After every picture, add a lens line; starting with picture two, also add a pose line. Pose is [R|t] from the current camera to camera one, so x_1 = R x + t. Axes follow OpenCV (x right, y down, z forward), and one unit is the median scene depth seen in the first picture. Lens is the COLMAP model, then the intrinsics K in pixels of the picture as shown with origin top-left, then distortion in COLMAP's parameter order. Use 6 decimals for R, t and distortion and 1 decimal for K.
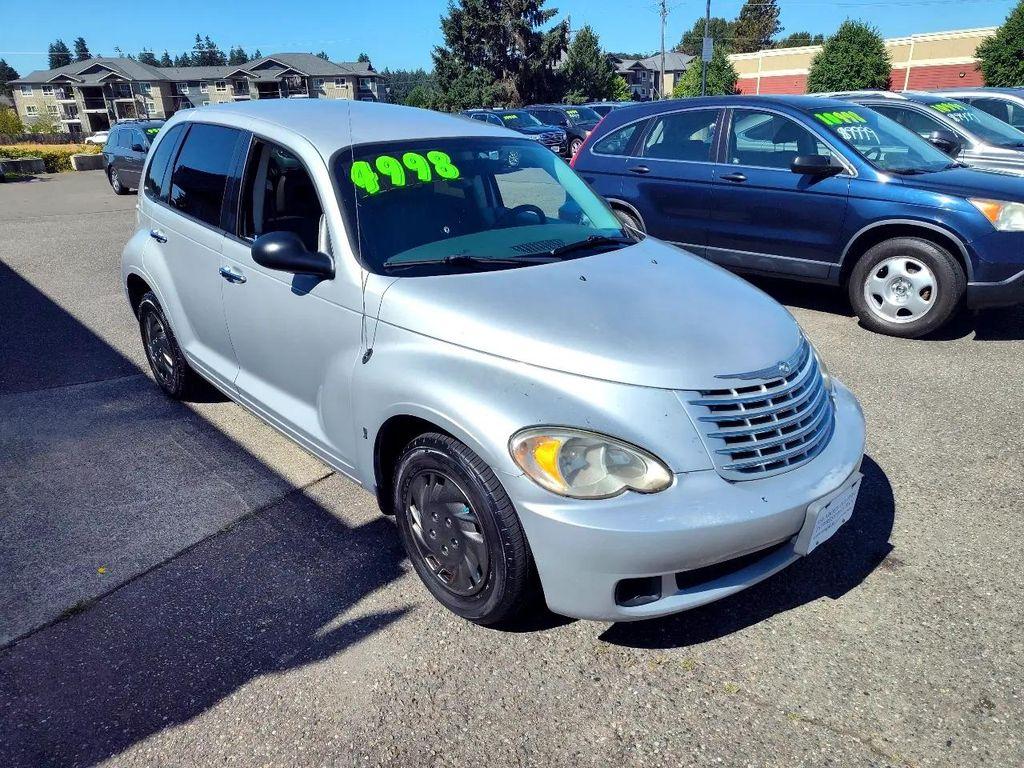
lens RADIAL K [[700.9, 0, 514.1], [0, 700.9, 387.2], [0, 0, 1]] dist [0.023565, -0.019780]
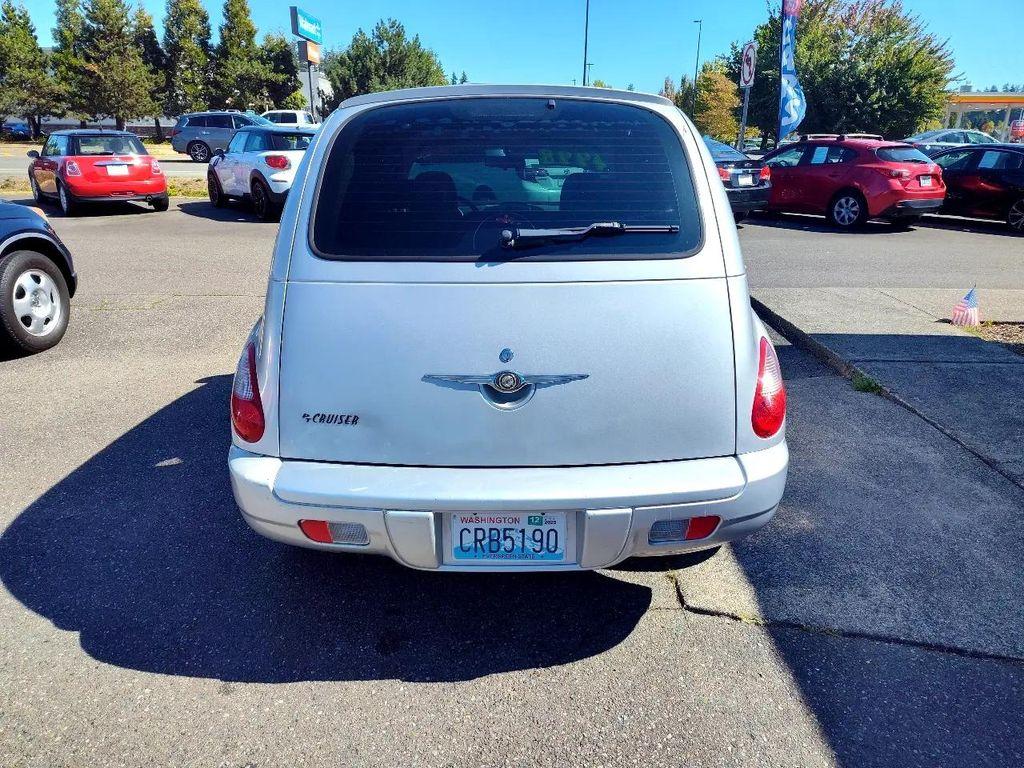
lens RADIAL K [[700.9, 0, 519.3], [0, 700.9, 380.9], [0, 0, 1]] dist [0.023565, -0.019780]
pose [[-0.732598, -0.208845, 0.647830, -0.075182], [0.256509, 0.796886, 0.546970, -0.050995], [-0.630478, 0.566884, -0.530227, 0.139619]]
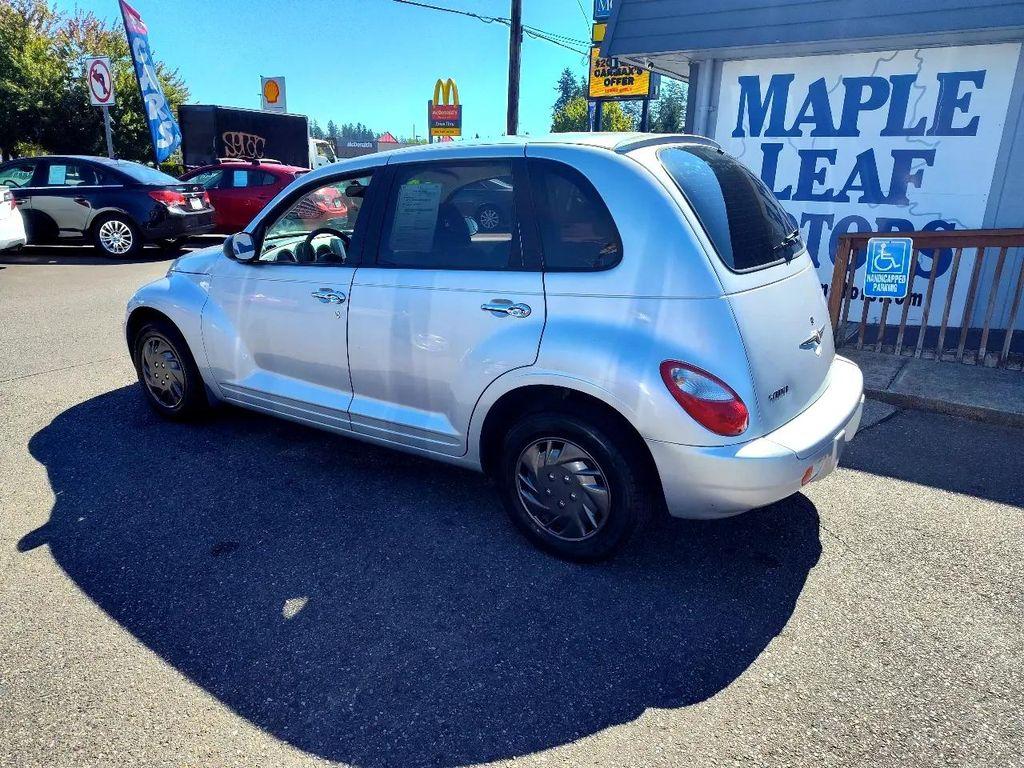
lens RADIAL K [[700.9, 0, 508.9], [0, 700.9, 381.4], [0, 0, 1]] dist [0.023565, -0.019780]
pose [[-0.975116, 0.063440, -0.212426, -0.001833], [-0.082800, 0.784630, 0.614411, -0.062544], [0.205654, 0.616710, -0.759852, 0.164444]]
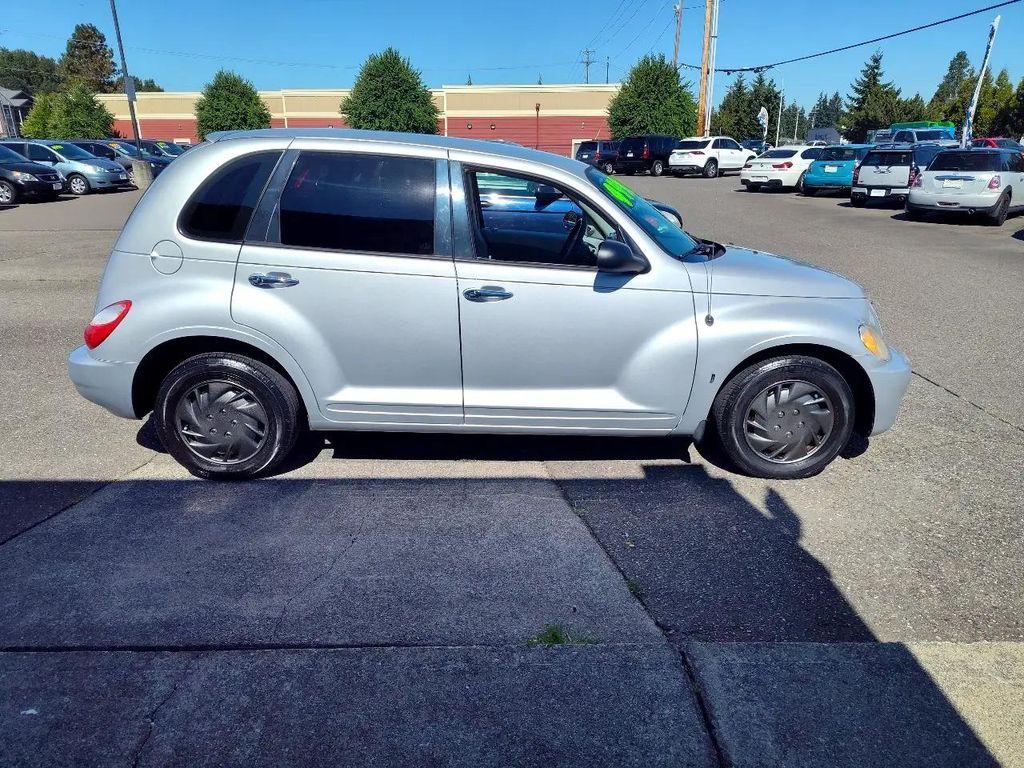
lens RADIAL K [[700.9, 0, 515.7], [0, 700.9, 387.8], [0, 0, 1]] dist [0.023565, -0.019780]
pose [[0.671884, -0.218434, 0.707714, -0.081703], [0.257352, 0.964837, 0.053471, -0.004949], [-0.694508, 0.146205, 0.704473, 0.018273]]
